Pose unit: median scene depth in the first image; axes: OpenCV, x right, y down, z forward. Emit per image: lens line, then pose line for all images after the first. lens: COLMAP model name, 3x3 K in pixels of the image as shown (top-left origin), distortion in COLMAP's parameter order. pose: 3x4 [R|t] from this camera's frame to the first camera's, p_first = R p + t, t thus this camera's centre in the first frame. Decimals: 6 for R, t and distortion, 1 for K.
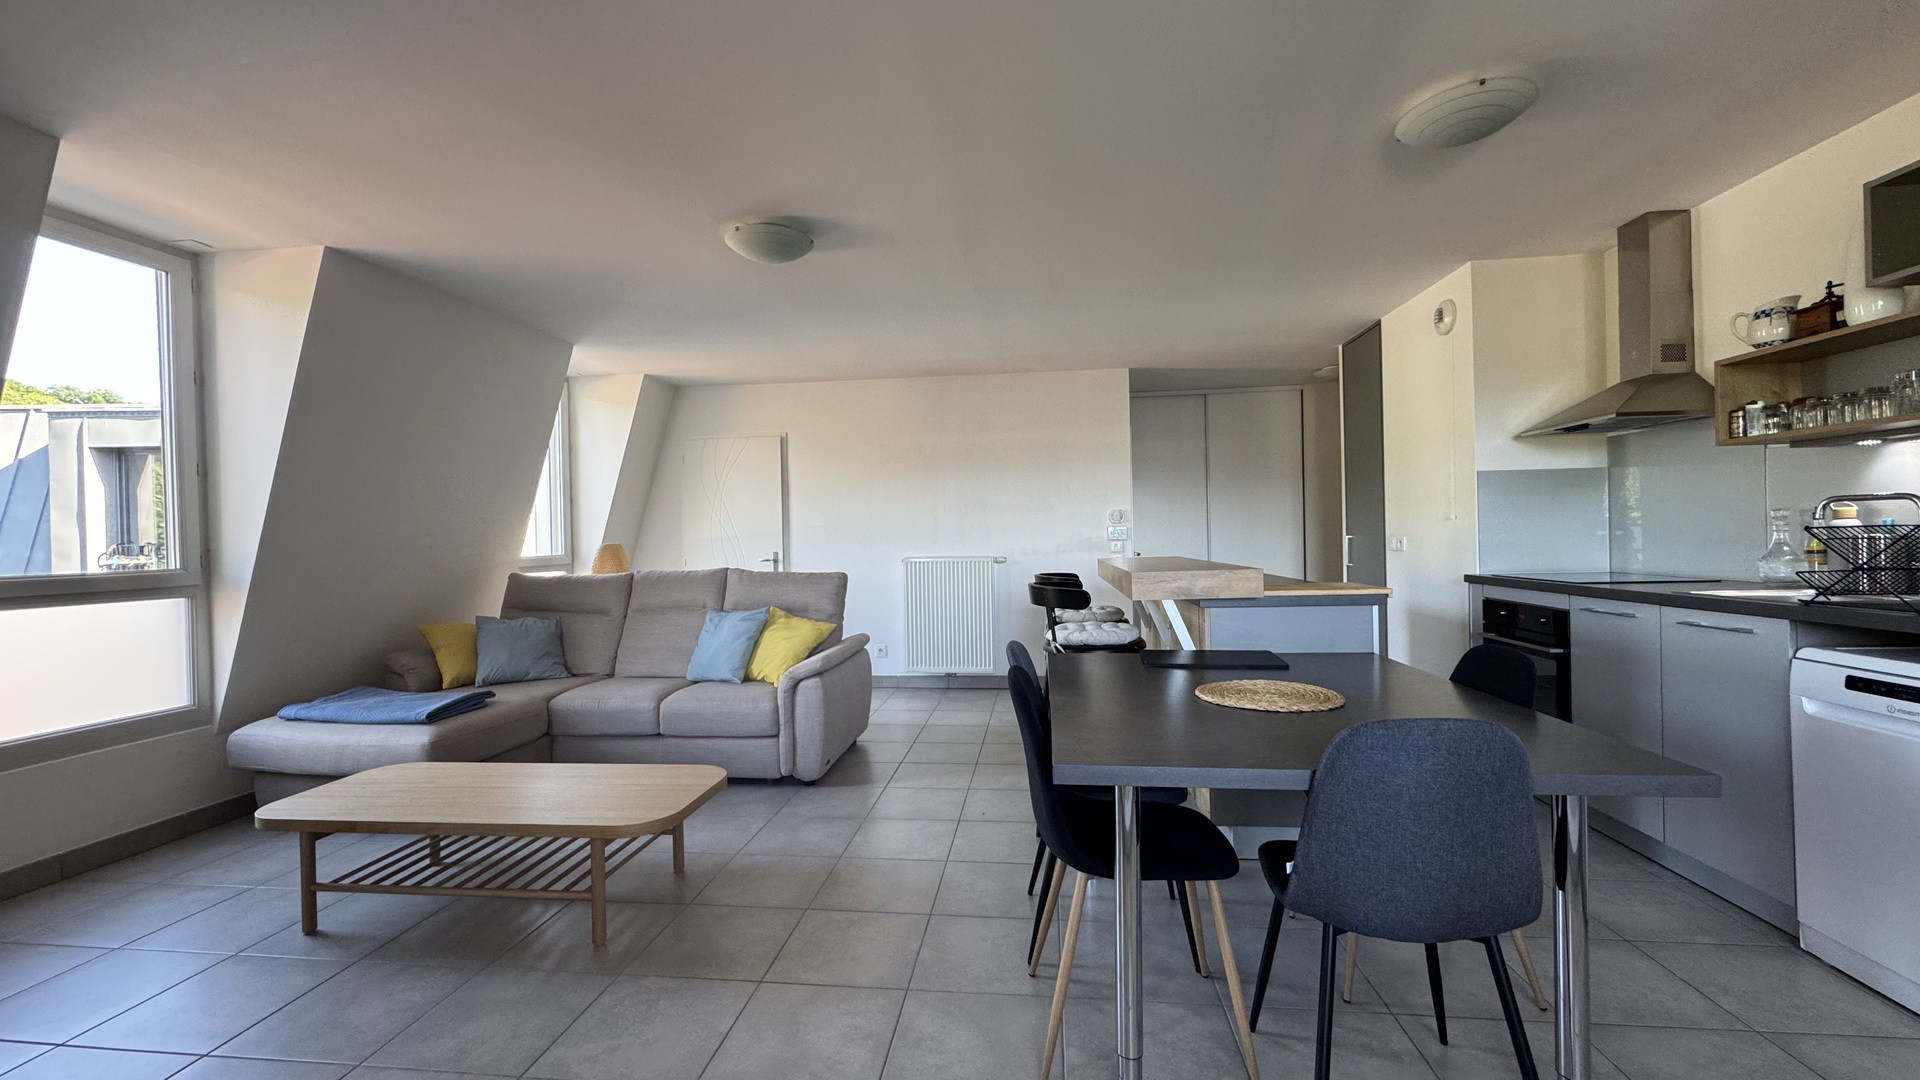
lens RADIAL K [[765.8, 0, 960.0], [0, 765.8, 540.0], [0, 0, 1]] dist [0.000486, -0.000154]
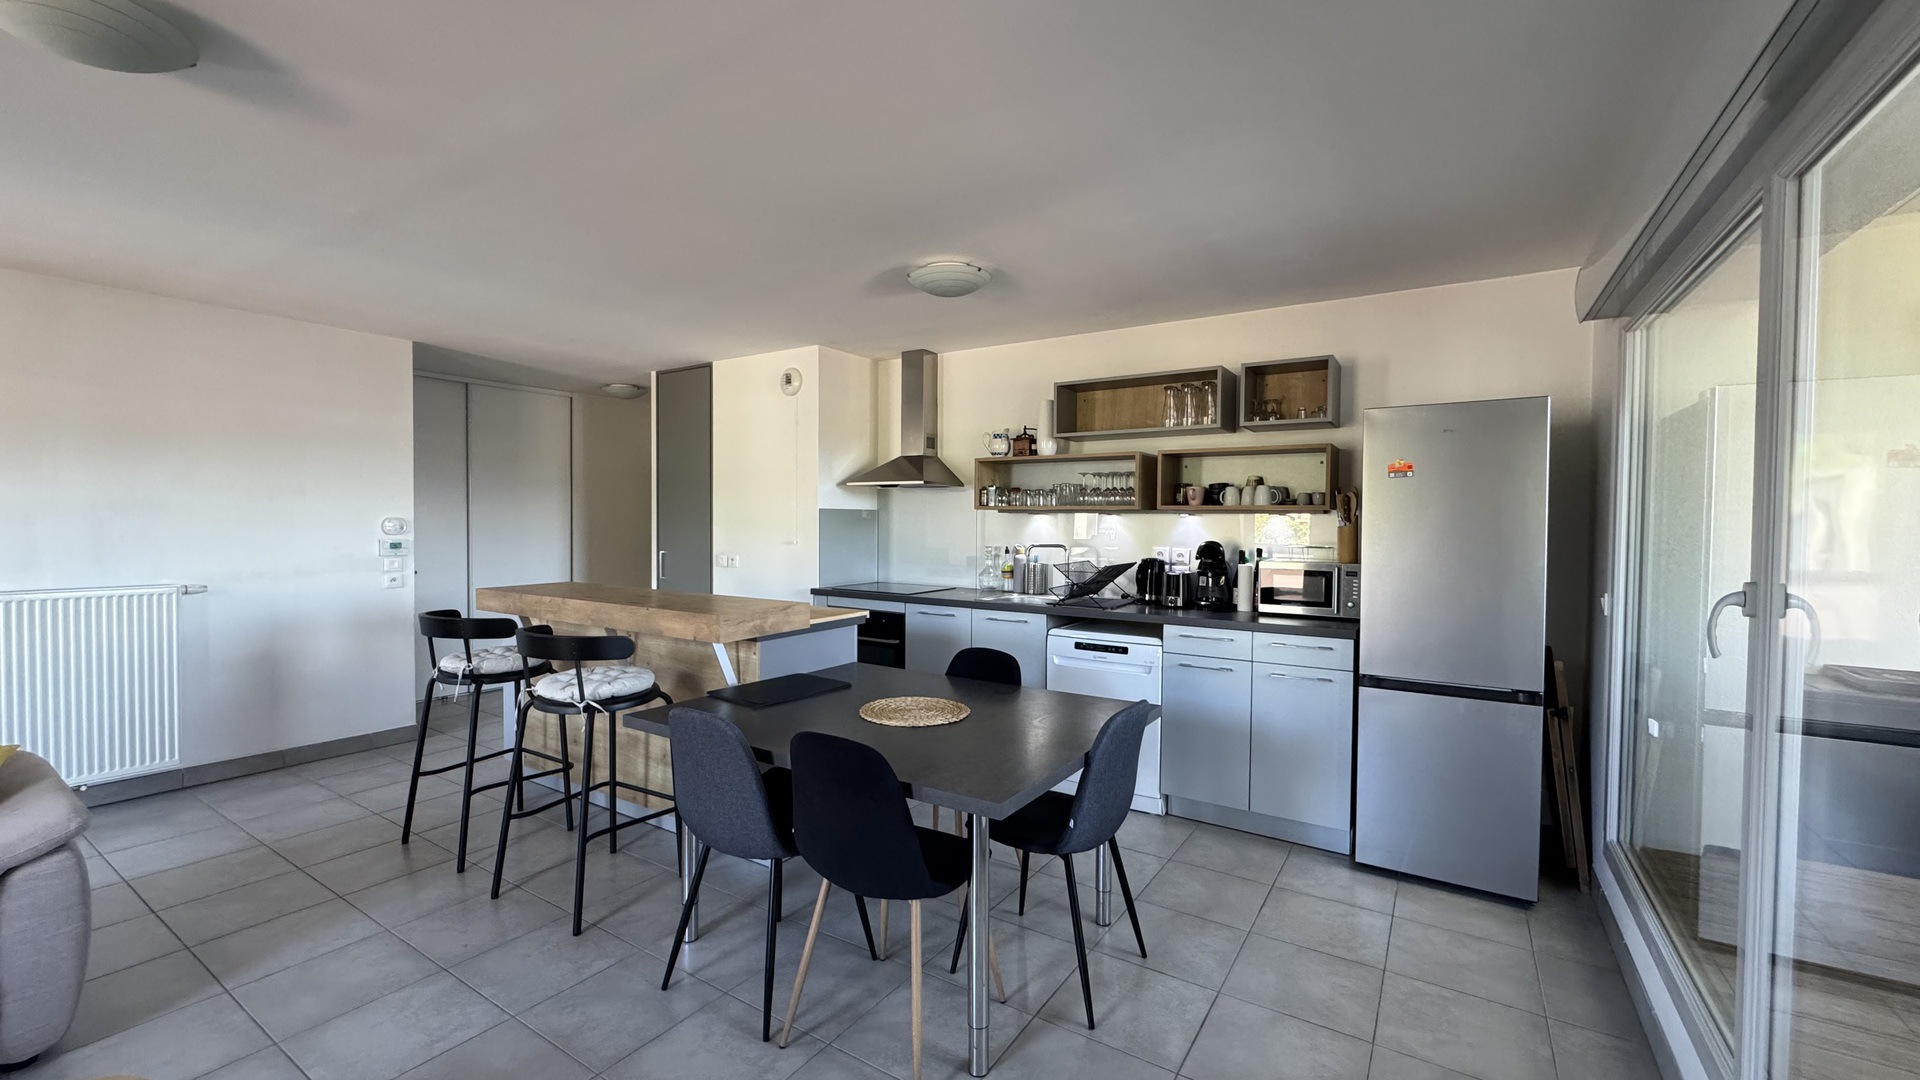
lens RADIAL K [[765.8, 0, 960.0], [0, 765.8, 540.0], [0, 0, 1]] dist [0.000486, -0.000154]
pose [[0.443952, 0.002320, 0.896047, -0.493862], [-0.014549, 0.999883, 0.004619, -0.060208], [-0.895932, -0.015088, 0.443934, 0.274903]]
